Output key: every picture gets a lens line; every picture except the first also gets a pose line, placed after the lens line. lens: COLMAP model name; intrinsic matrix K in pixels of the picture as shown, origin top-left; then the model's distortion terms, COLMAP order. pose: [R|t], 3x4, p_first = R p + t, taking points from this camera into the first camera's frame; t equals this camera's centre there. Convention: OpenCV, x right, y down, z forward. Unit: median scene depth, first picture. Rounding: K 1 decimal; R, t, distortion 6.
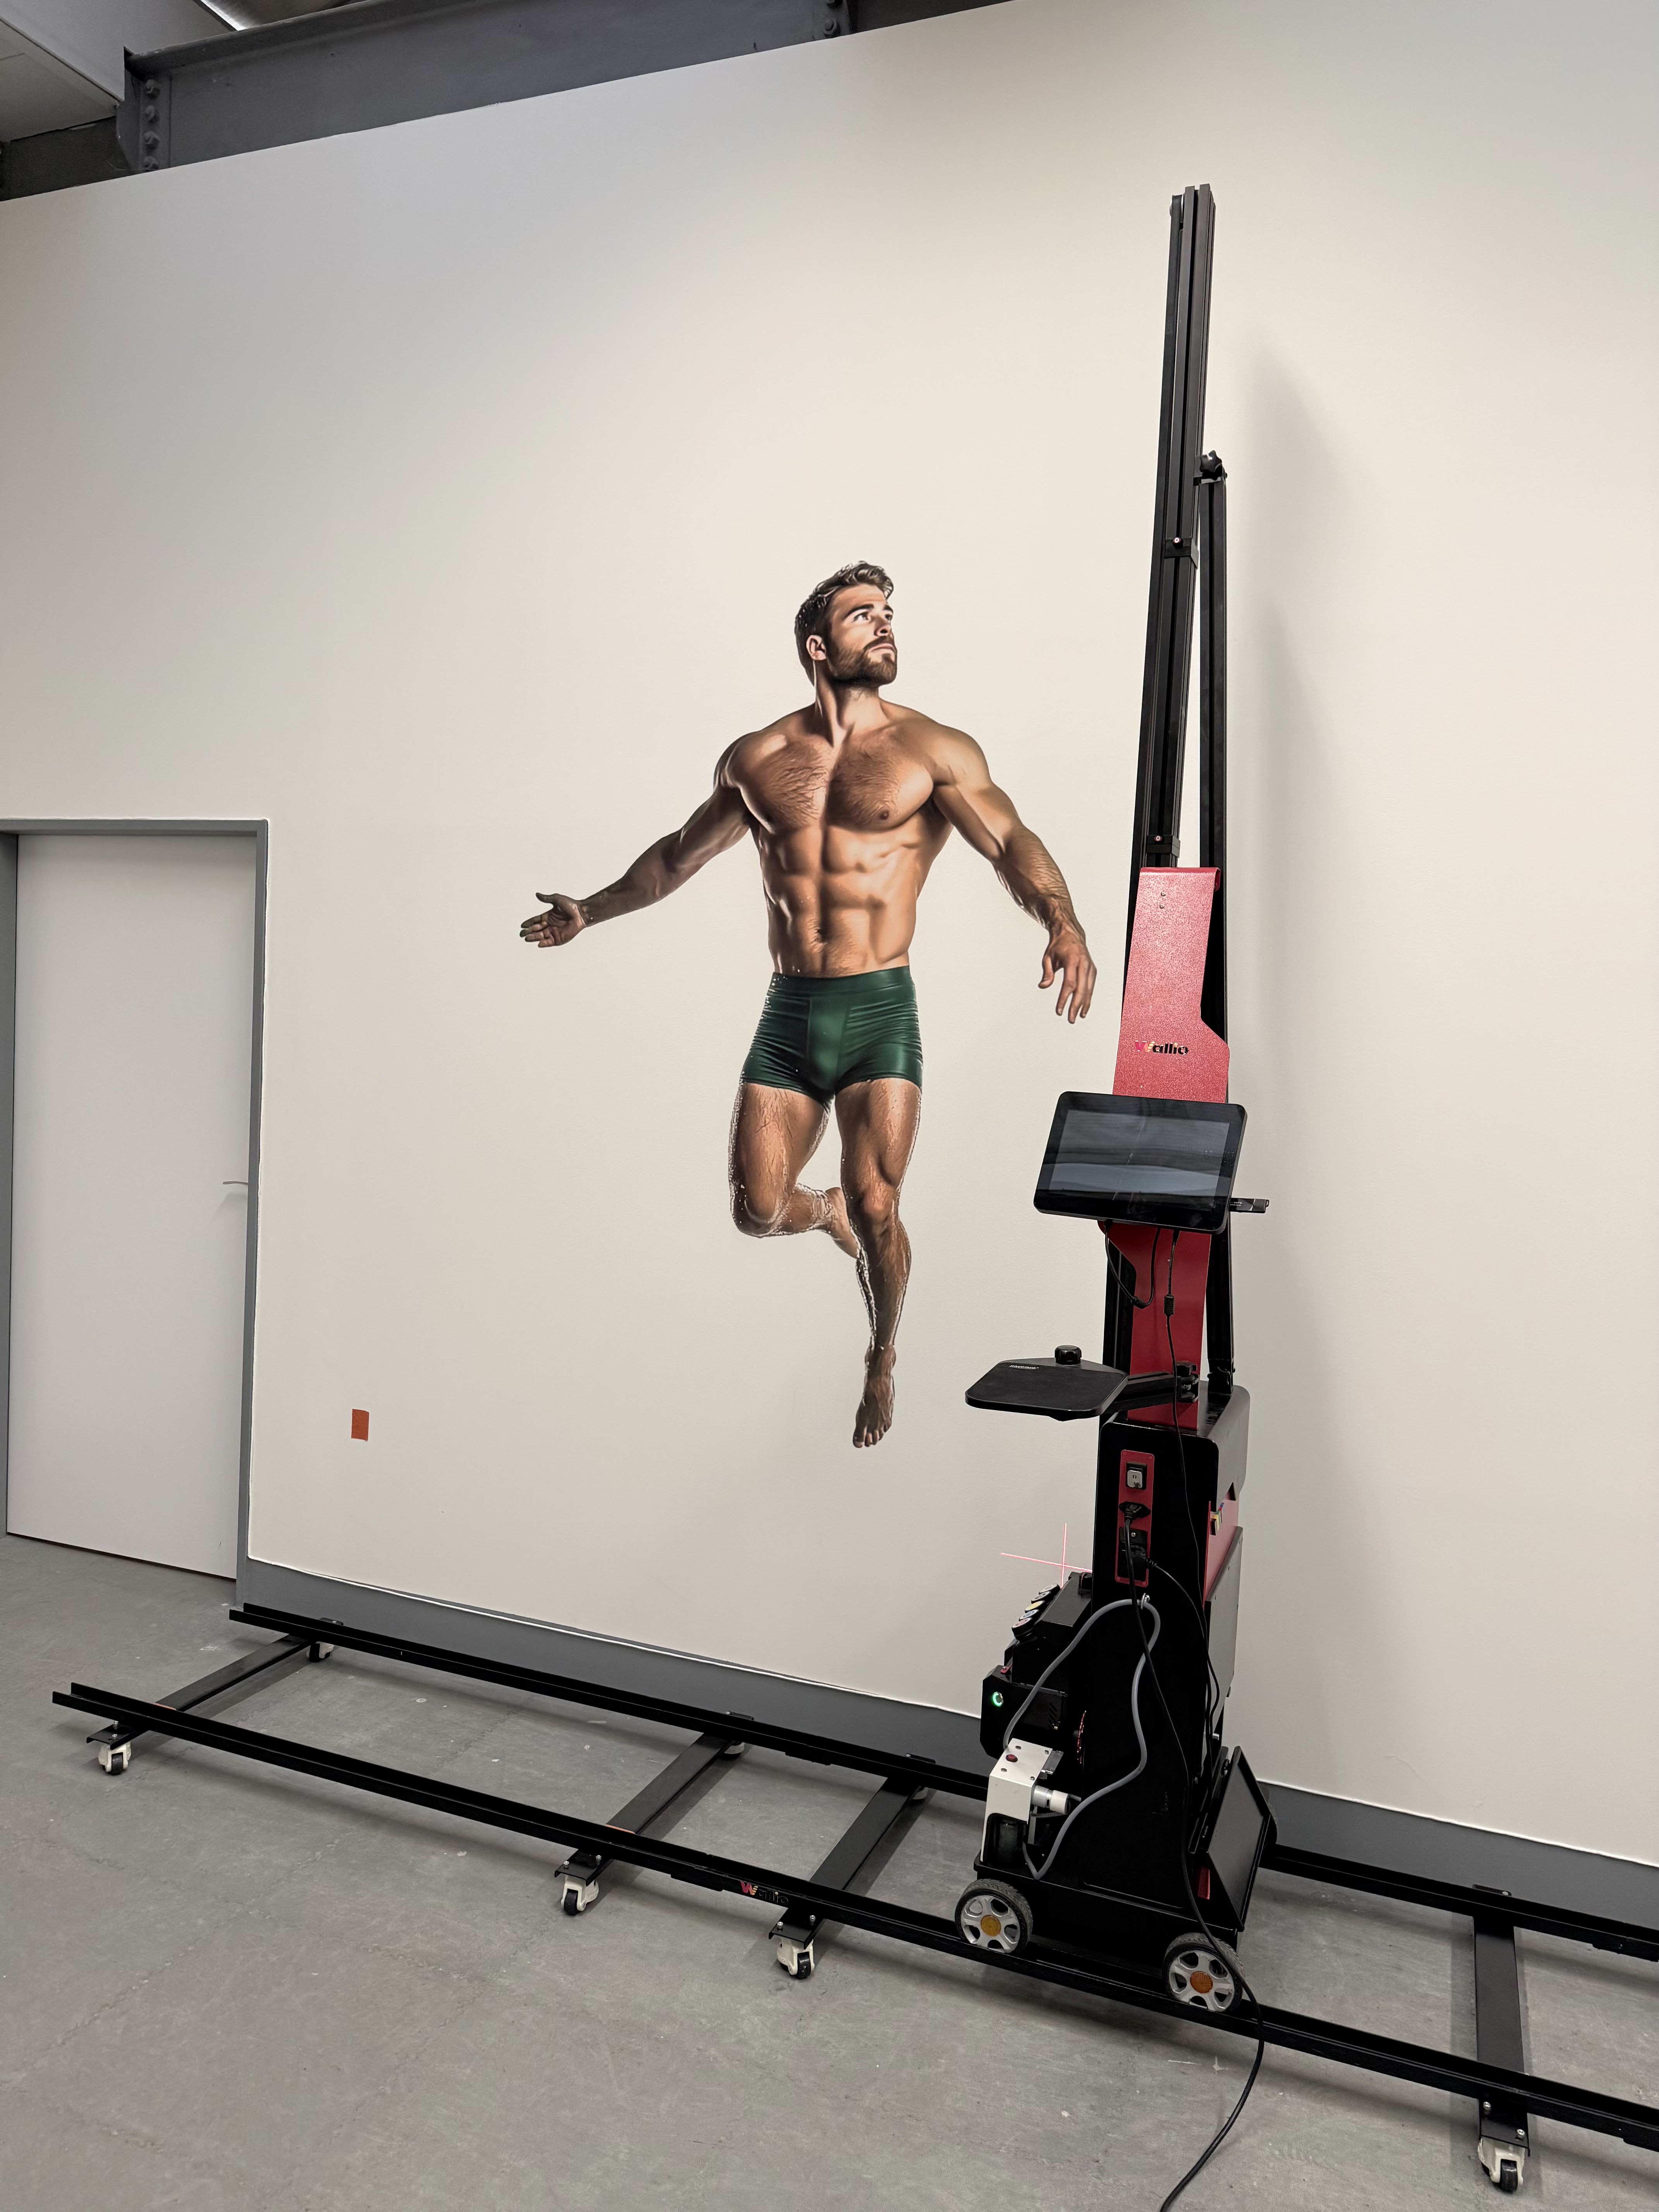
lens RADIAL K [[1529.3, 0, 828.2], [0, 1529.3, 1099.7], [0, 0, 1]] dist [-0.056530, -0.023977]
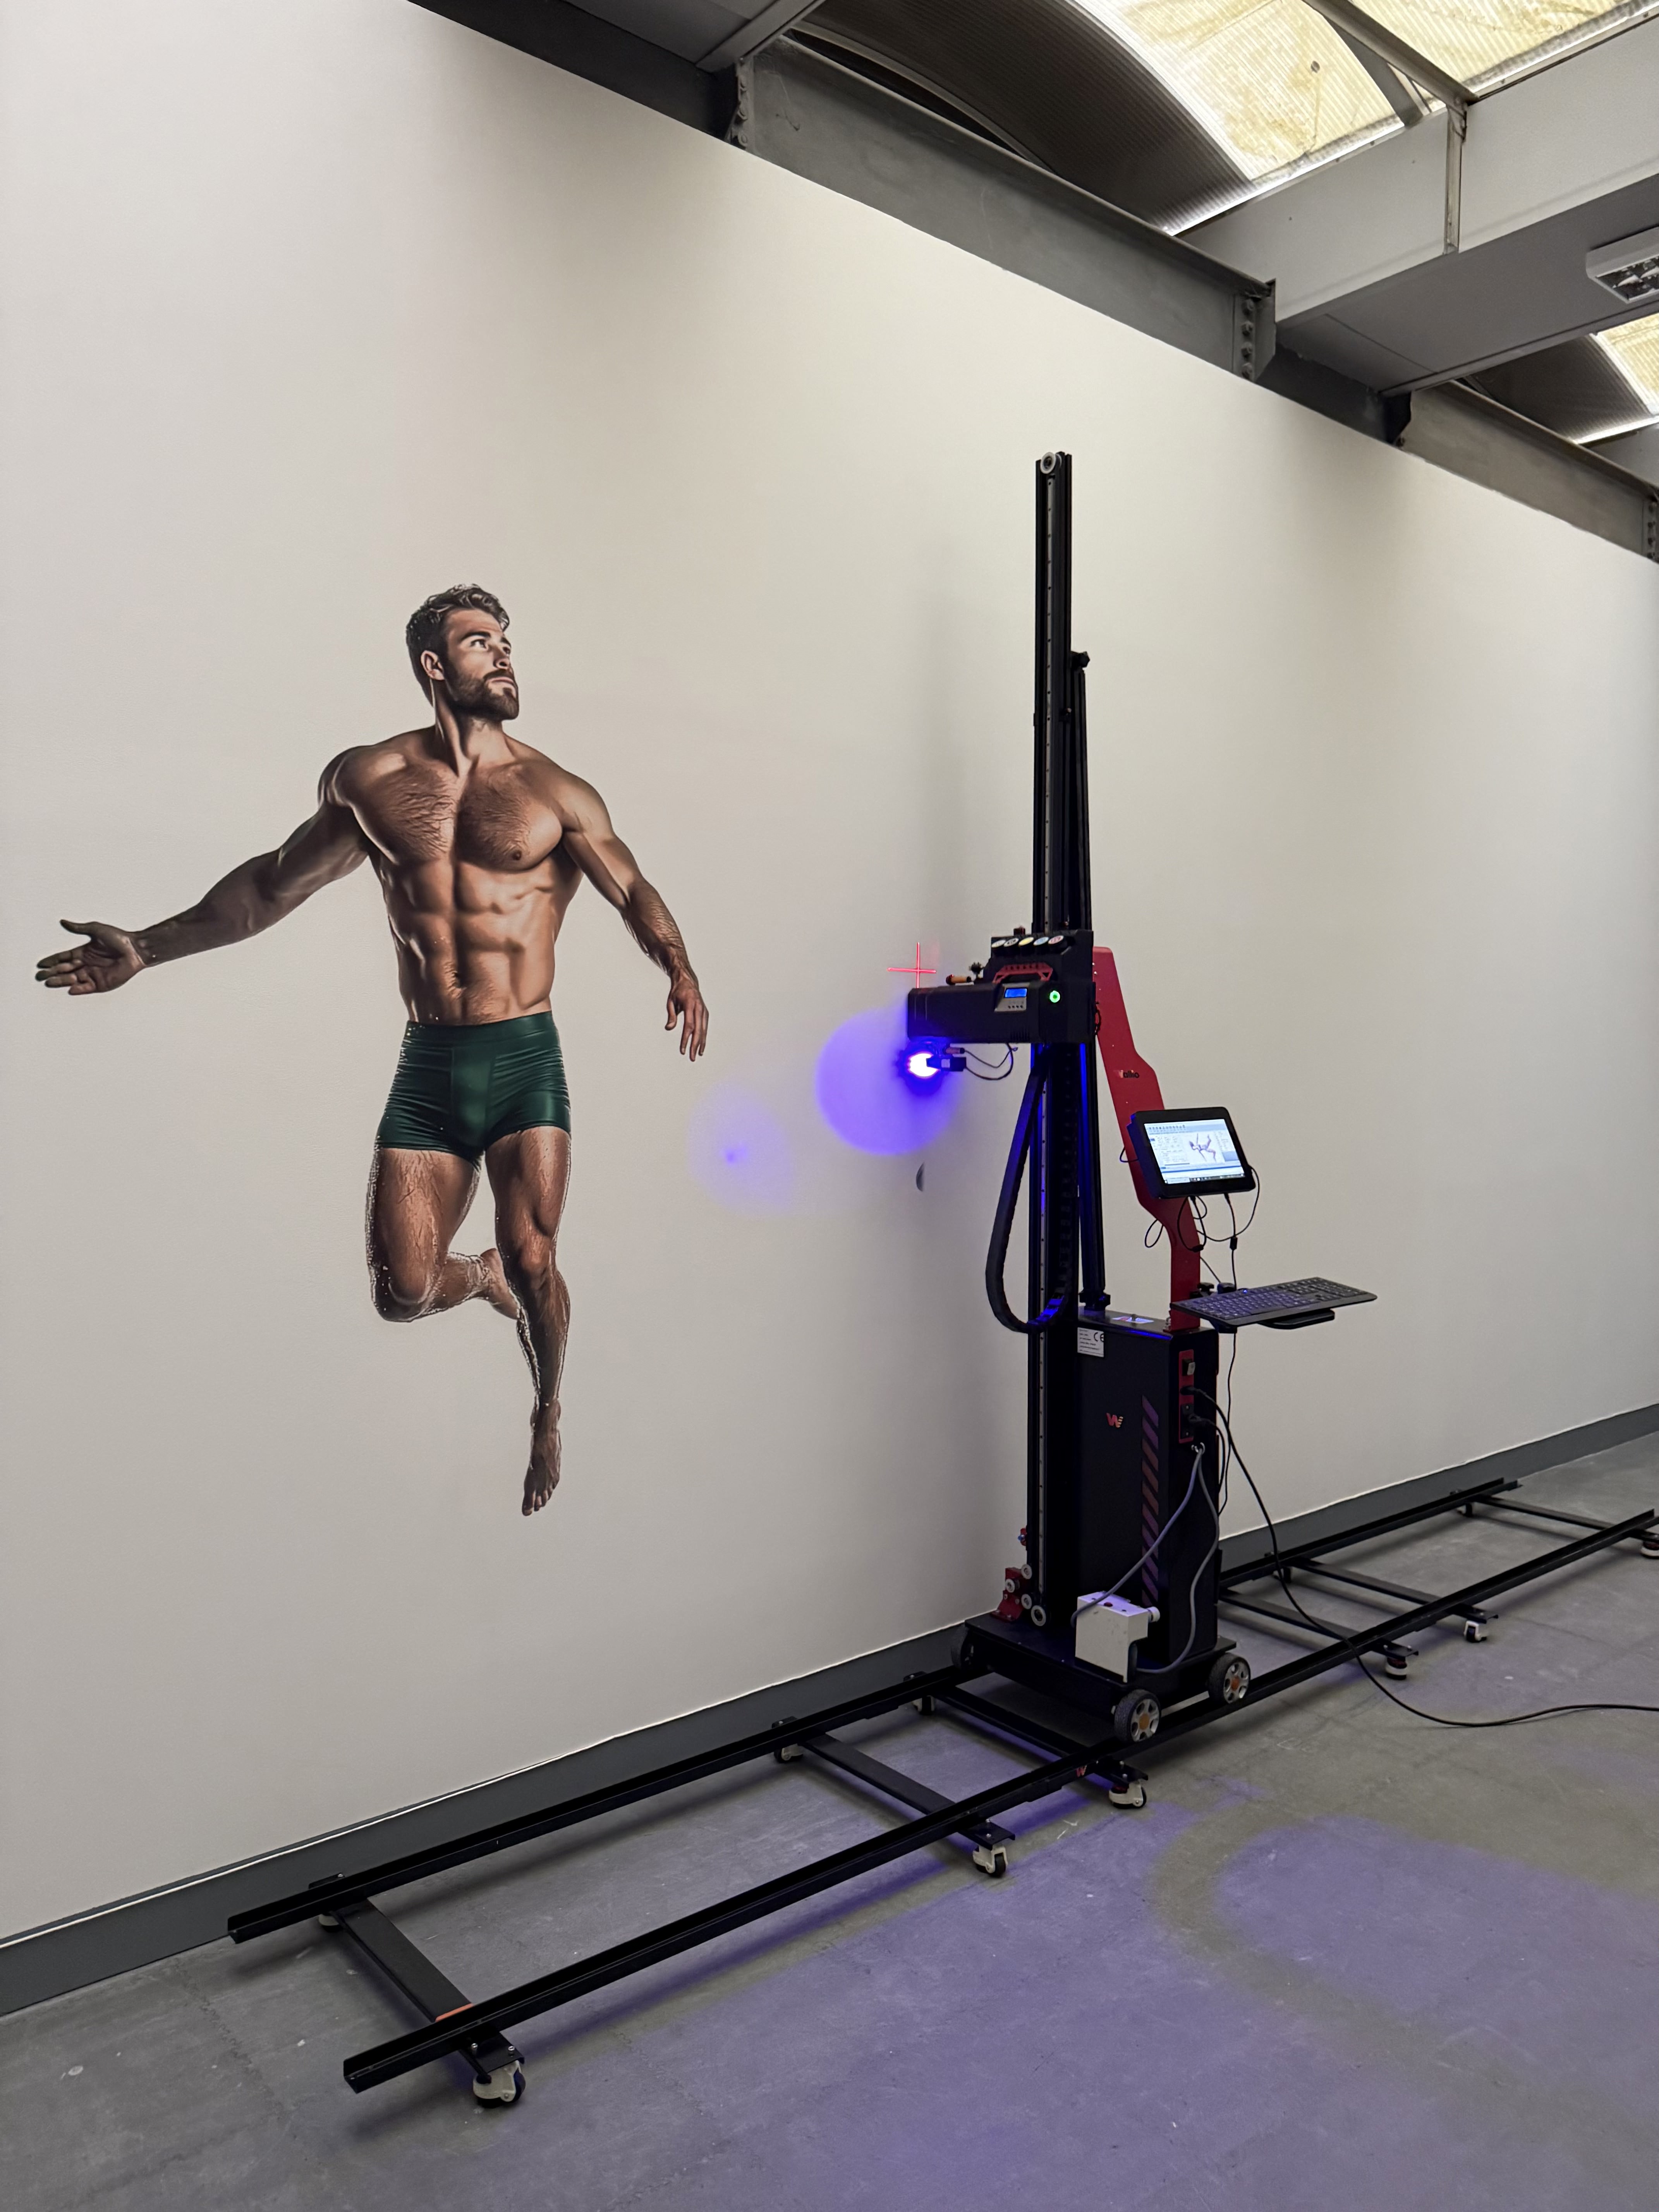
lens RADIAL K [[1529.3, 0, 834.6], [0, 1529.3, 1121.3], [0, 0, 1]] dist [-0.056530, -0.023977]
pose [[0.433082, -0.079541, 0.897838, -0.740404], [0.085833, 0.995211, 0.046765, -0.046300], [-0.897259, 0.056811, 0.437835, 0.400225]]
